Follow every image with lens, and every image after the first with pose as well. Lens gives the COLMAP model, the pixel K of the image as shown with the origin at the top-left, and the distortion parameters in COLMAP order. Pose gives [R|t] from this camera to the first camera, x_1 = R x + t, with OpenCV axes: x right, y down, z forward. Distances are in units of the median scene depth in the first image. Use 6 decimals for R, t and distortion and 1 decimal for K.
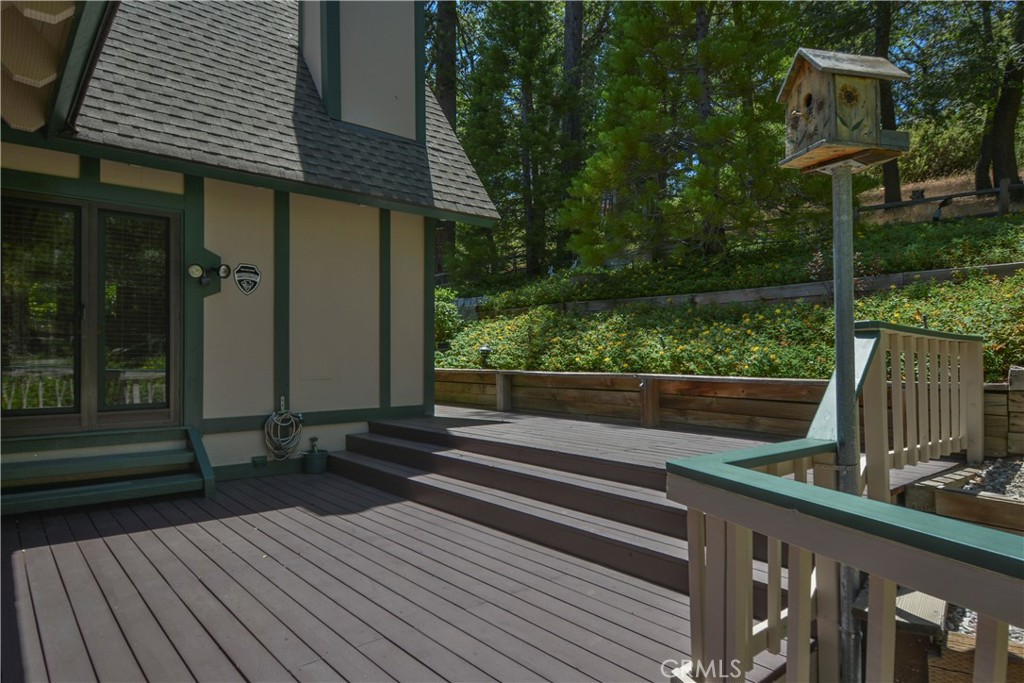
lens RADIAL K [[585.4, 0, 506.4], [0, 585.4, 346.9], [0, 0, 1]] dist [0.003223, -0.019654]
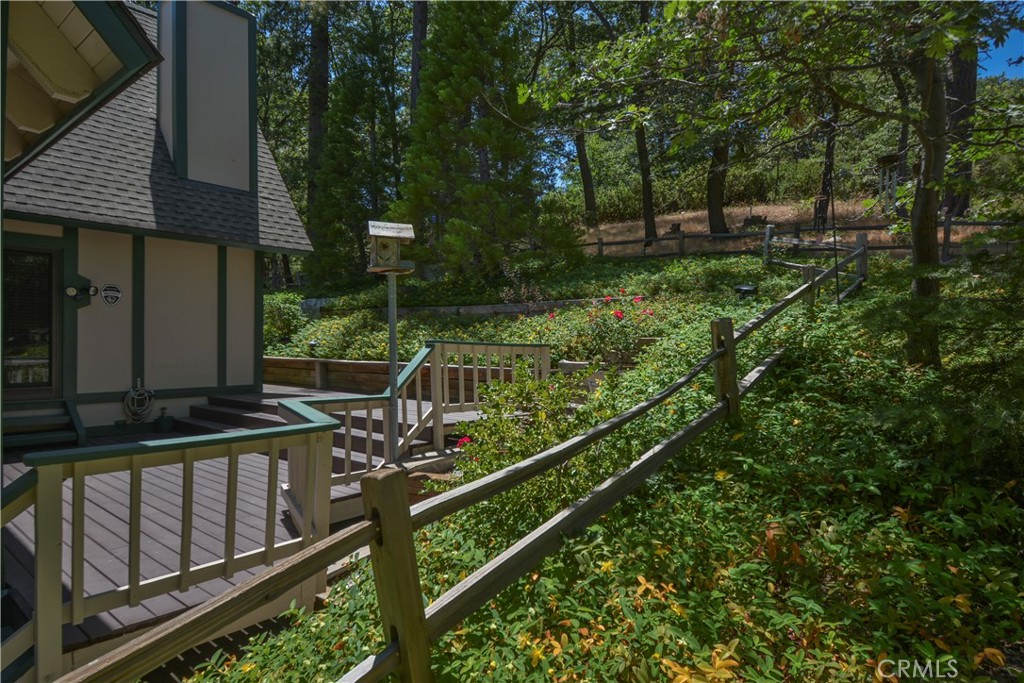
lens RADIAL K [[585.4, 0, 519.5], [0, 585.4, 339.4], [0, 0, 1]] dist [0.003223, -0.019654]
pose [[0.985938, 0.010704, 0.166769, 0.267662], [-0.012887, 0.999845, 0.012015, -0.034655], [-0.166615, -0.013995, 0.985923, -0.505020]]
